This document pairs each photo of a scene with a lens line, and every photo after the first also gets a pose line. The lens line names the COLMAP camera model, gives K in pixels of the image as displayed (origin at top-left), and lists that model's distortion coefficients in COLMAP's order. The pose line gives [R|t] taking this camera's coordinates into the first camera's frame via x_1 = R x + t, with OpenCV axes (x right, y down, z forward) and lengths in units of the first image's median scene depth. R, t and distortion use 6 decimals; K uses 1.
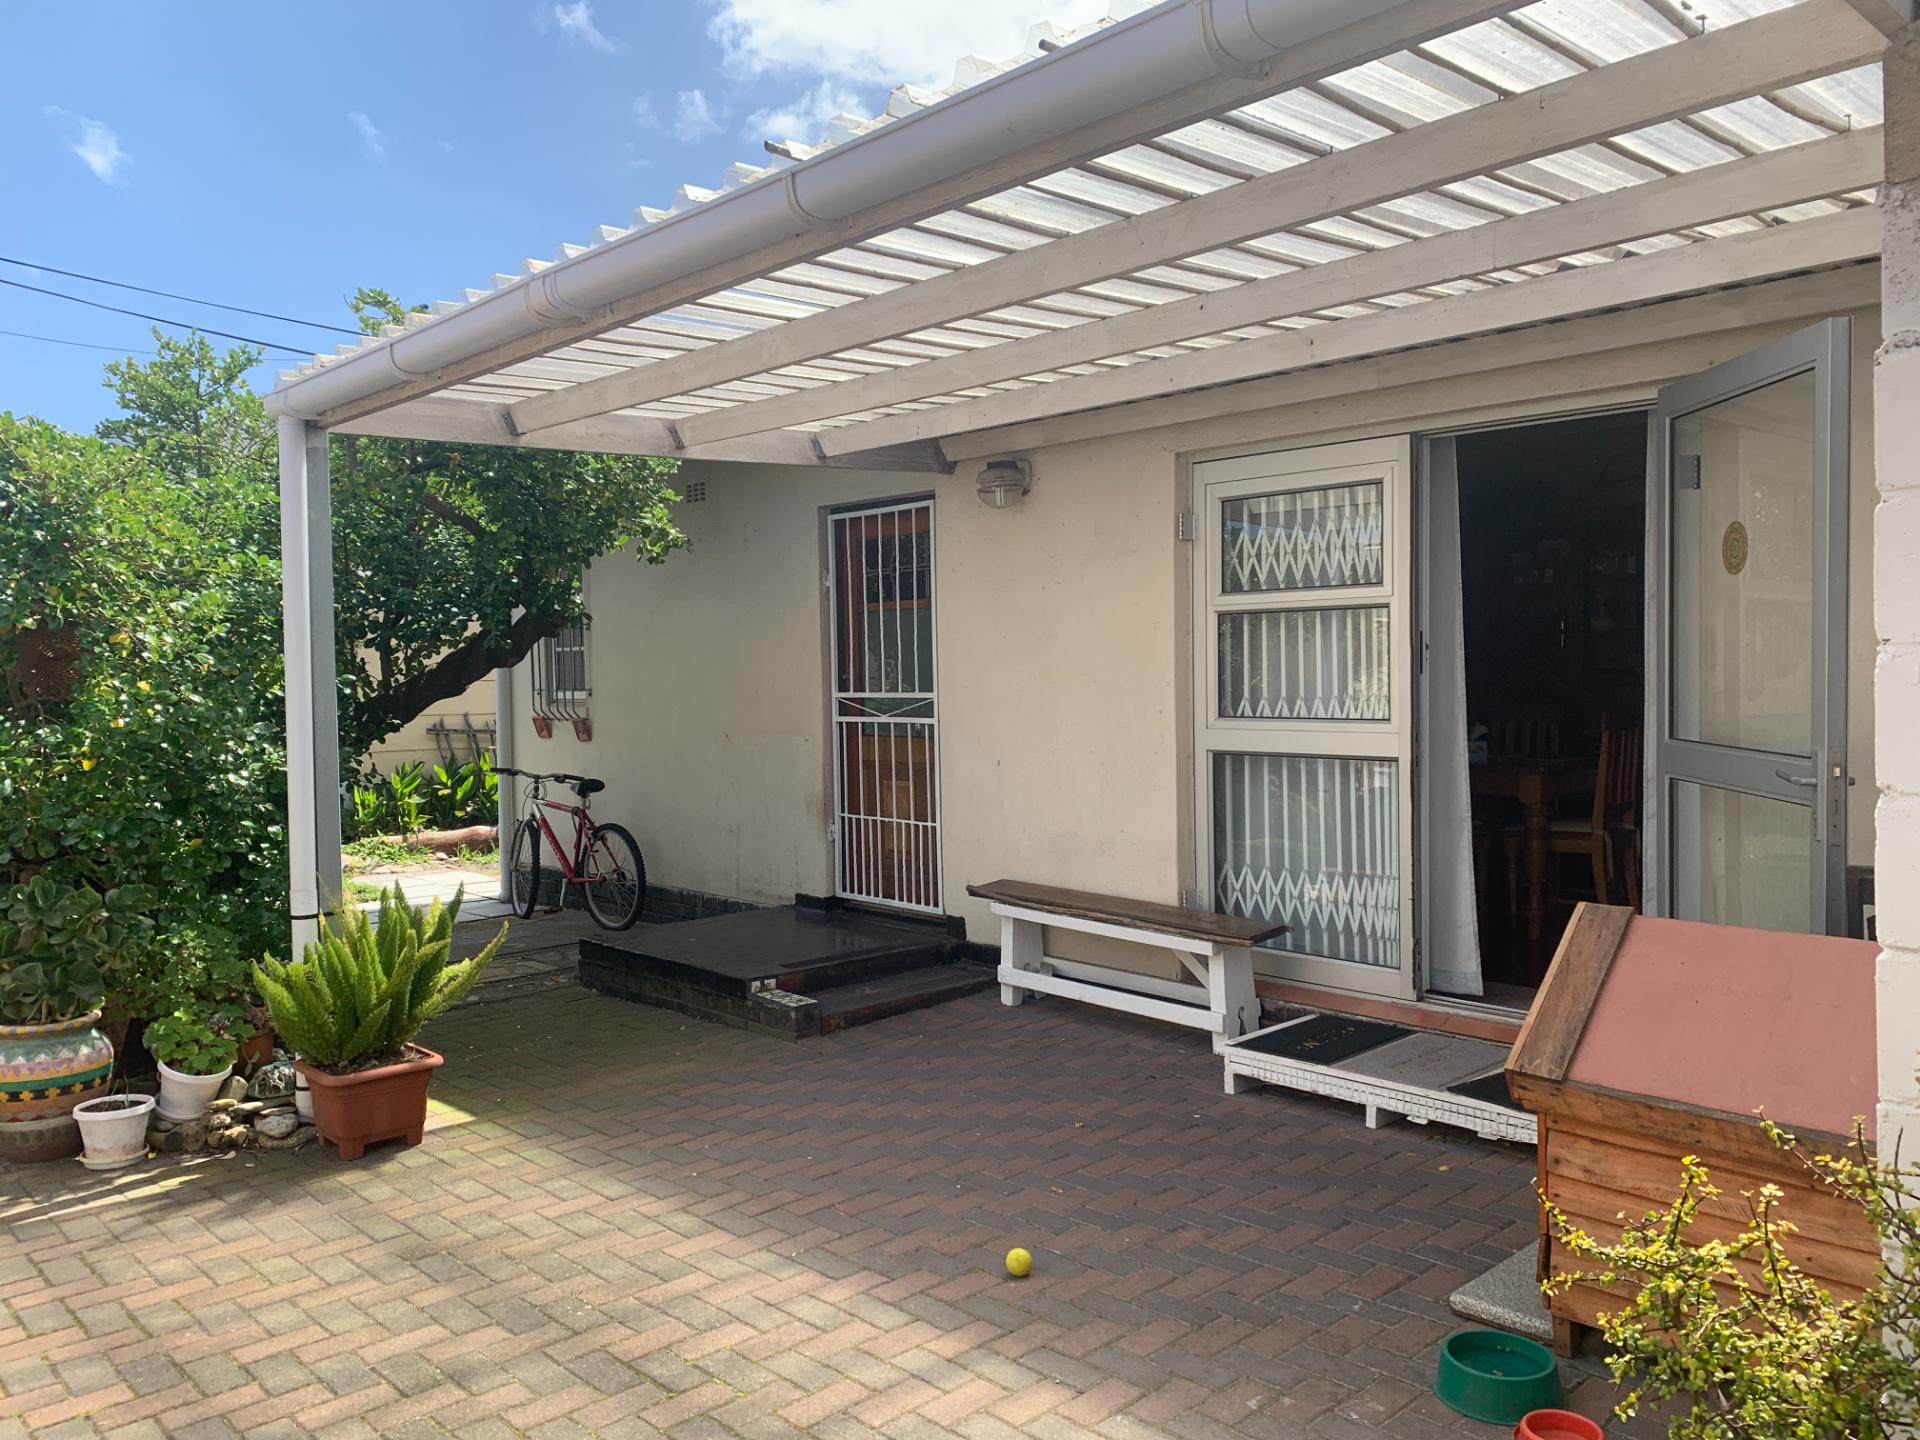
lens RADIAL K [[1468.6, 0, 926.8], [0, 1468.6, 666.5], [0, 0, 1]] dist [0.052774, -0.063753]
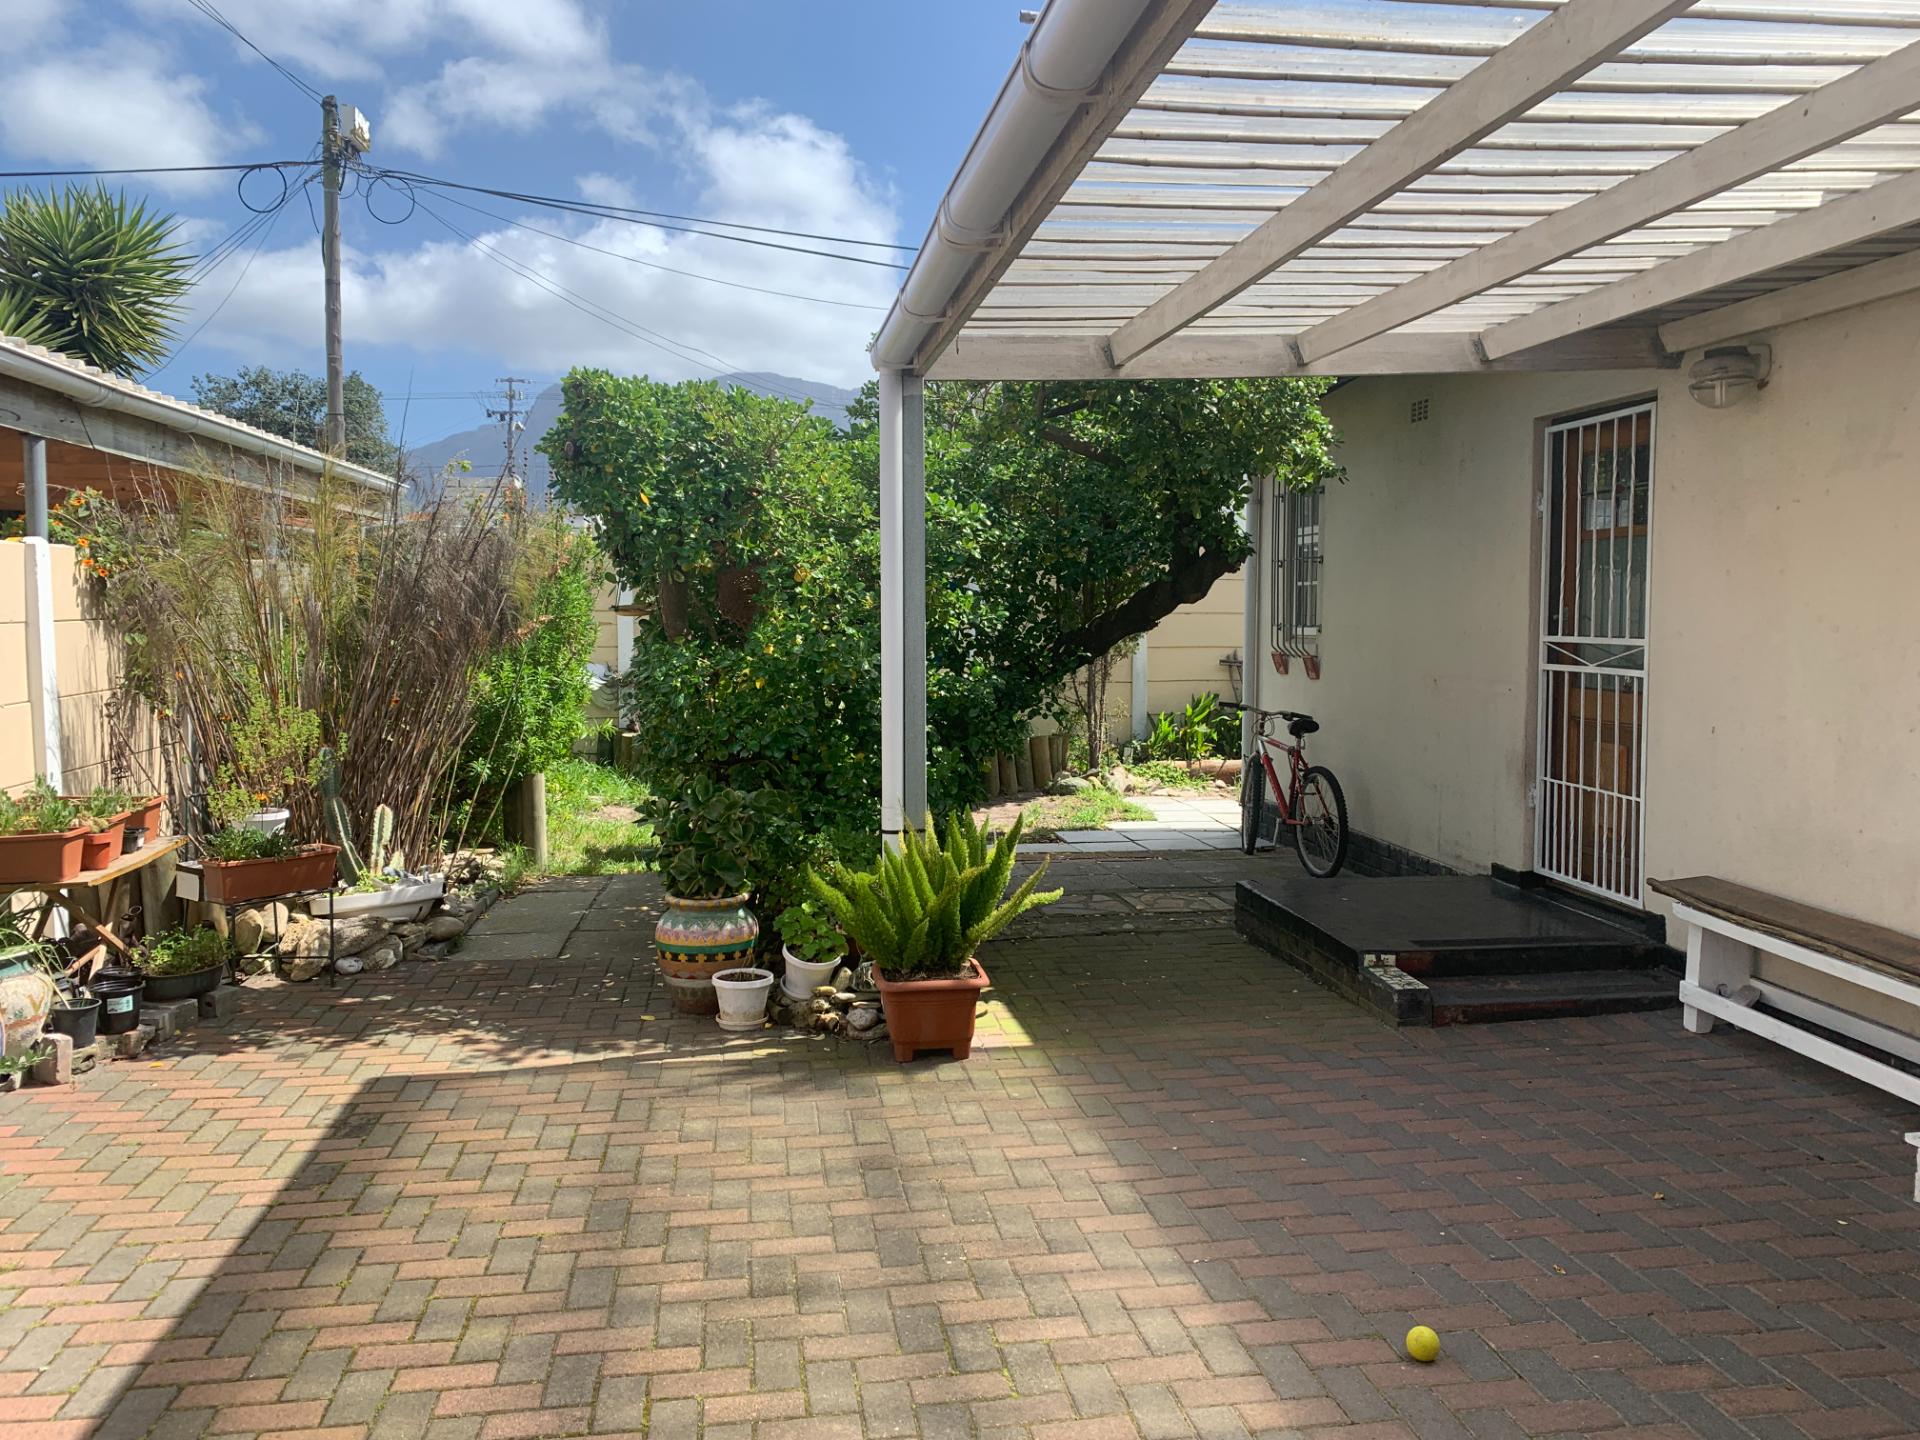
lens RADIAL K [[1468.6, 0, 944.4], [0, 1468.6, 672.3], [0, 0, 1]] dist [0.052774, -0.063753]
pose [[0.828002, 0.039727, -0.559316, 0.206905], [-0.010991, 0.998445, 0.054646, -0.006942], [0.560618, -0.039099, 0.827151, 0.136129]]
